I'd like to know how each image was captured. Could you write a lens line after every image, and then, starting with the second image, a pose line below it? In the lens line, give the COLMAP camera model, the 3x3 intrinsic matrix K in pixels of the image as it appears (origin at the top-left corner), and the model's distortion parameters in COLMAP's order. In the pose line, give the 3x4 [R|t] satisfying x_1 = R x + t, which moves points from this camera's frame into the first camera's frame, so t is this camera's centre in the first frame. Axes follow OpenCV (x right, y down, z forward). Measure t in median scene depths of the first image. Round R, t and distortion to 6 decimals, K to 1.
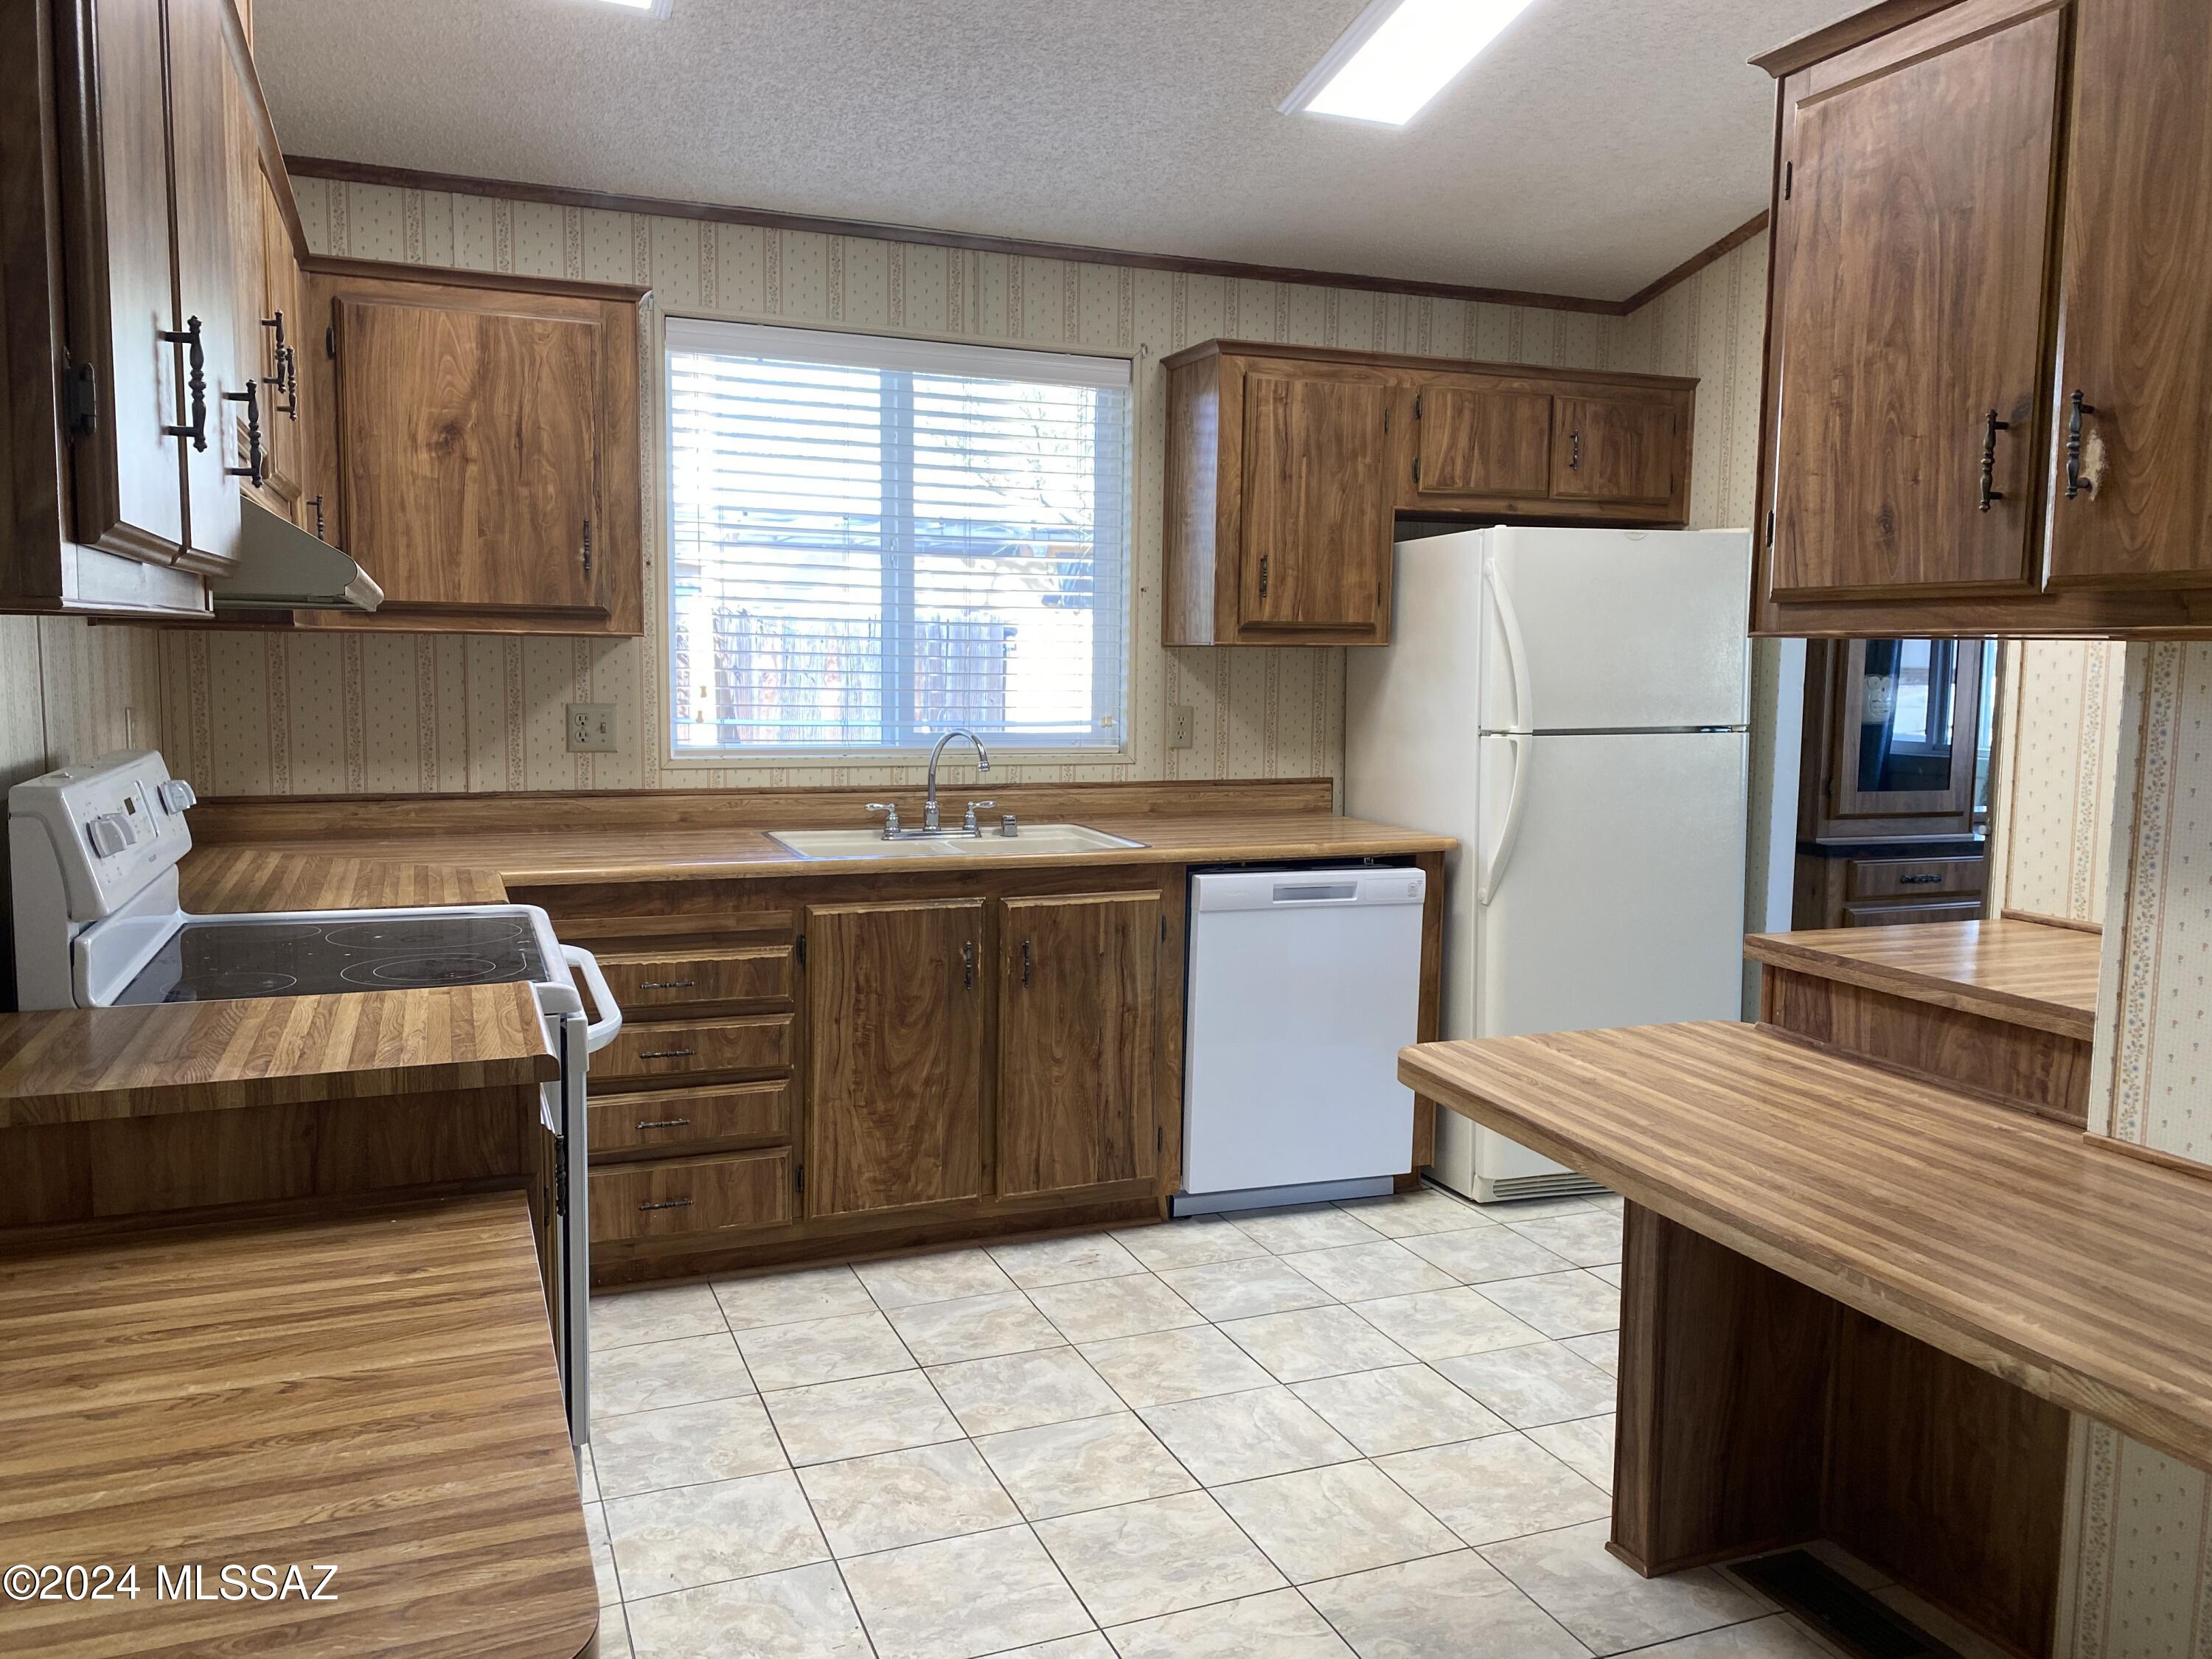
lens RADIAL K [[1681.7, 0, 1107.5], [0, 1681.7, 823.2], [0, 0, 1]] dist [0.048531, -0.063221]
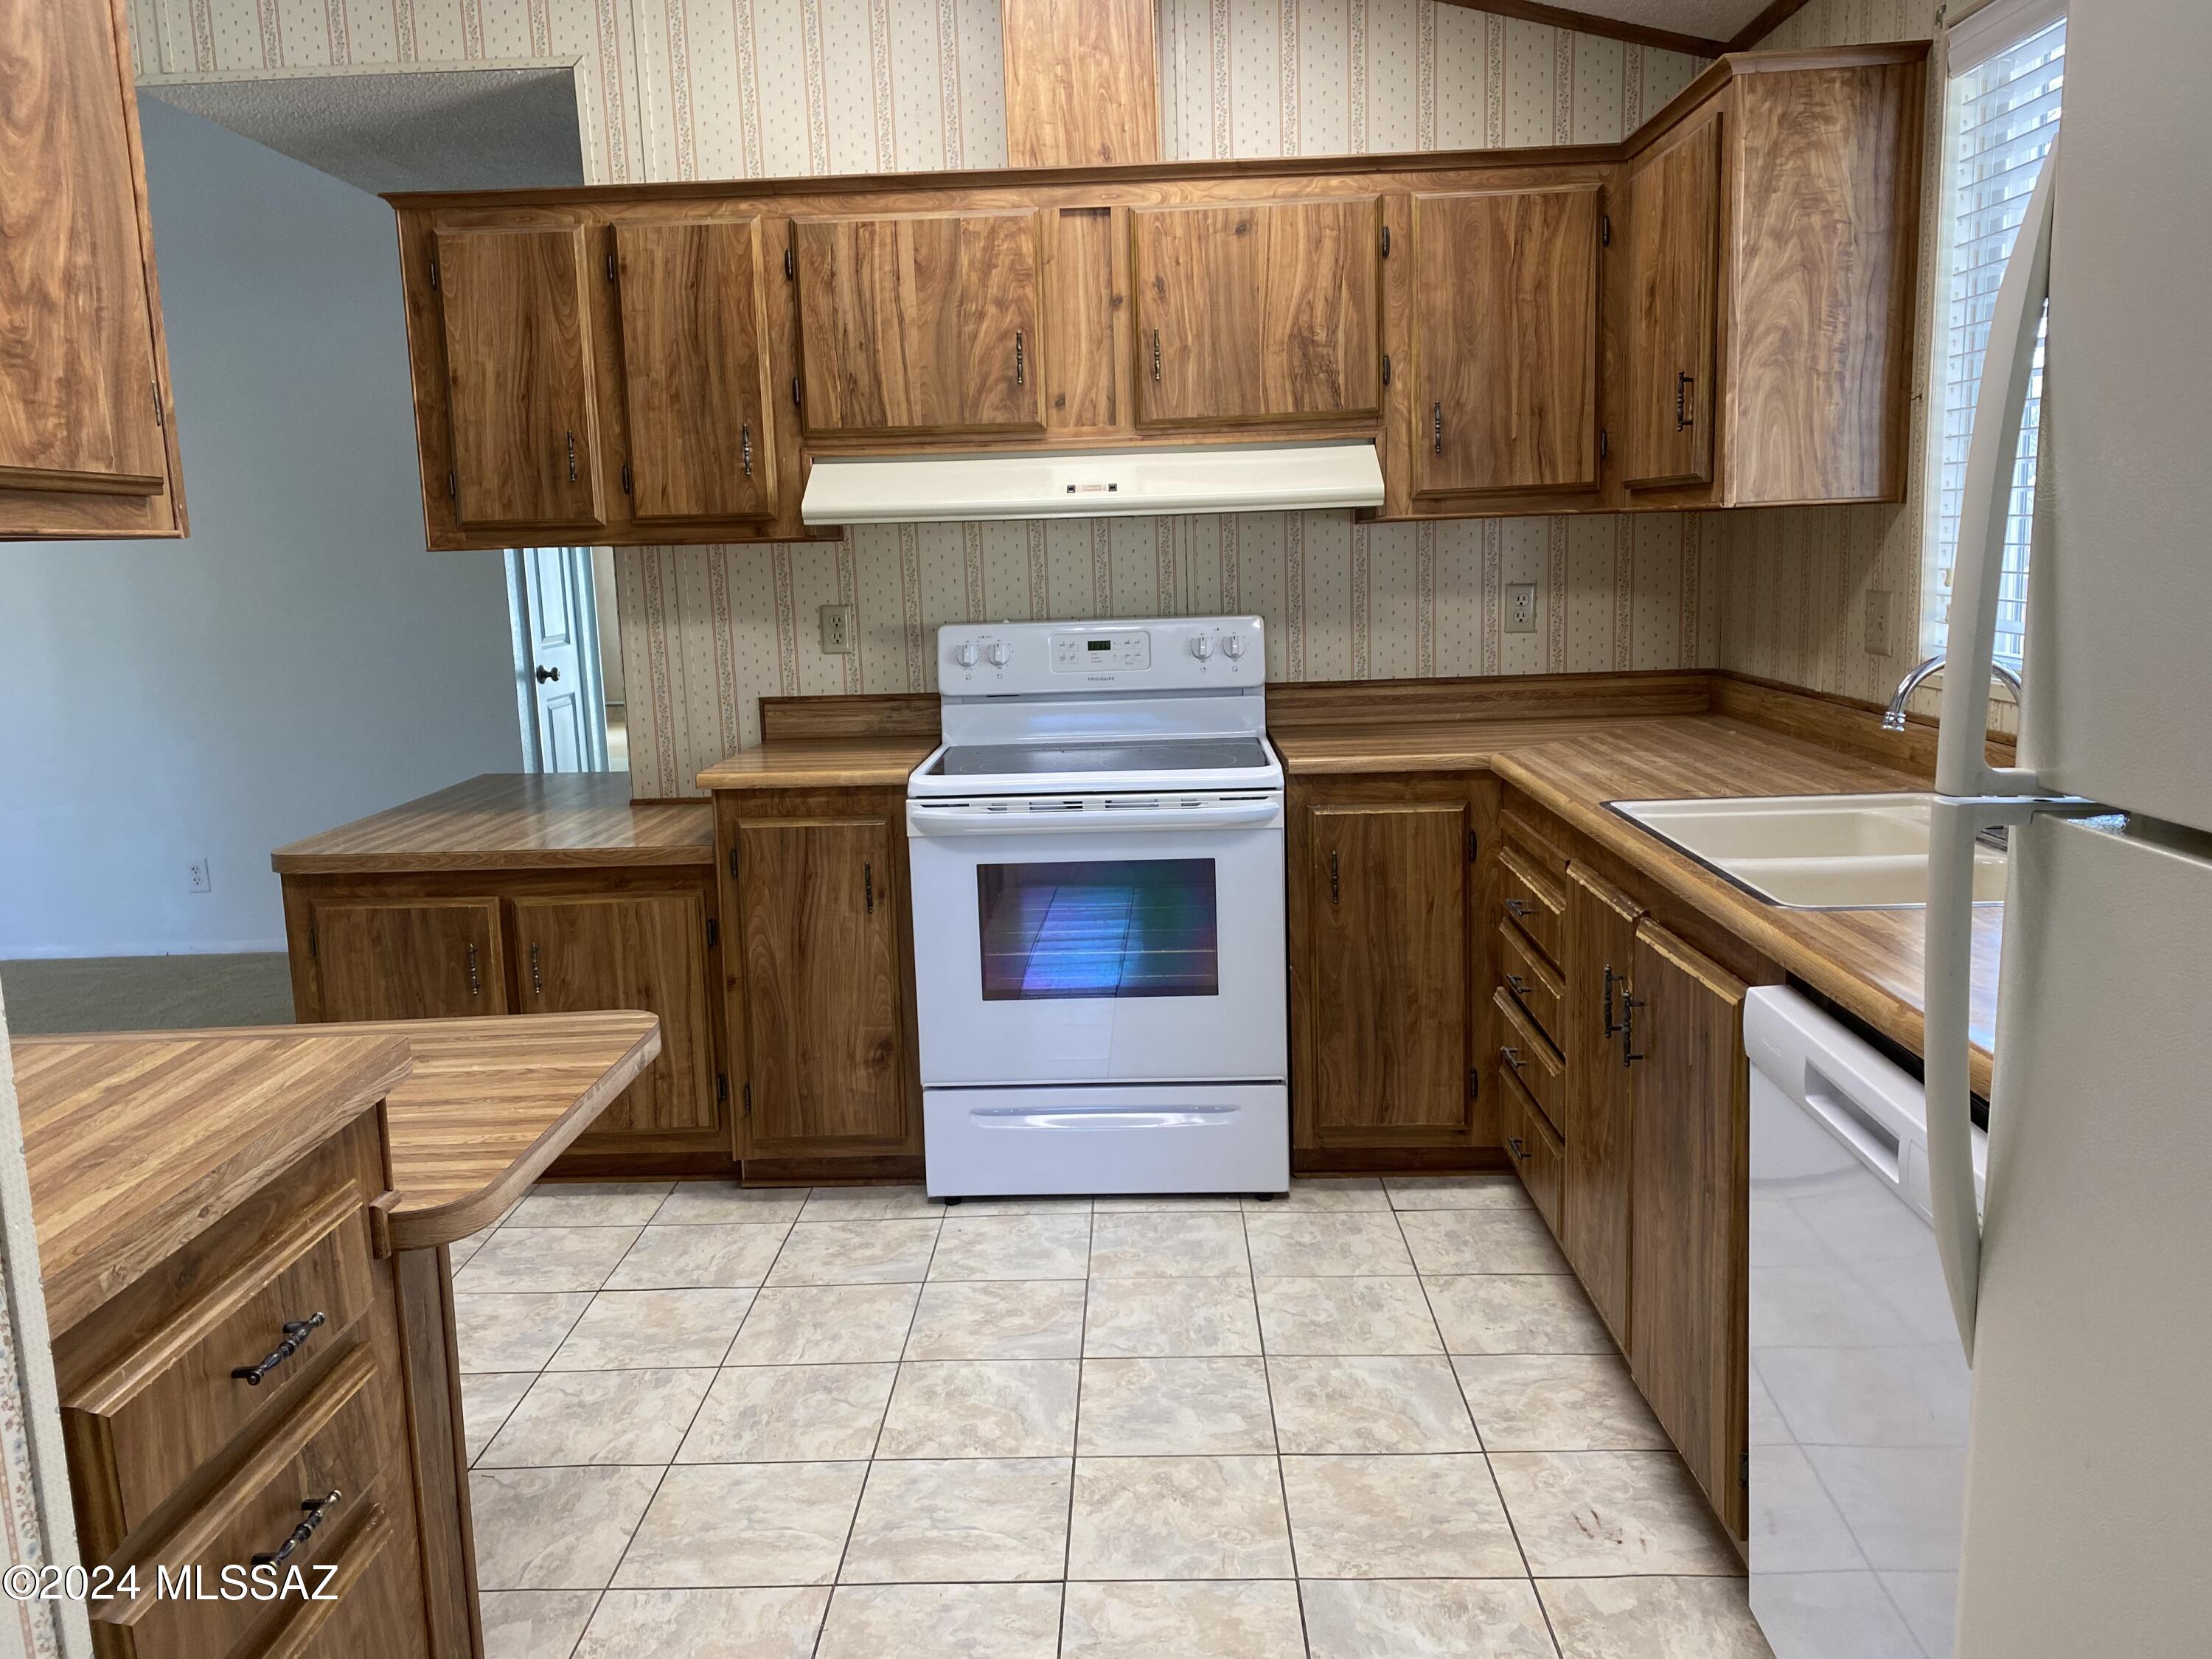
lens RADIAL K [[1681.7, 0, 1105.2], [0, 1681.7, 806.6], [0, 0, 1]] dist [0.048531, -0.063221]
pose [[-0.389914, 0.146553, -0.909115, 0.703930], [-0.070941, 0.979540, 0.188332, -0.123374], [0.918115, 0.137927, -0.371540, 1.248301]]
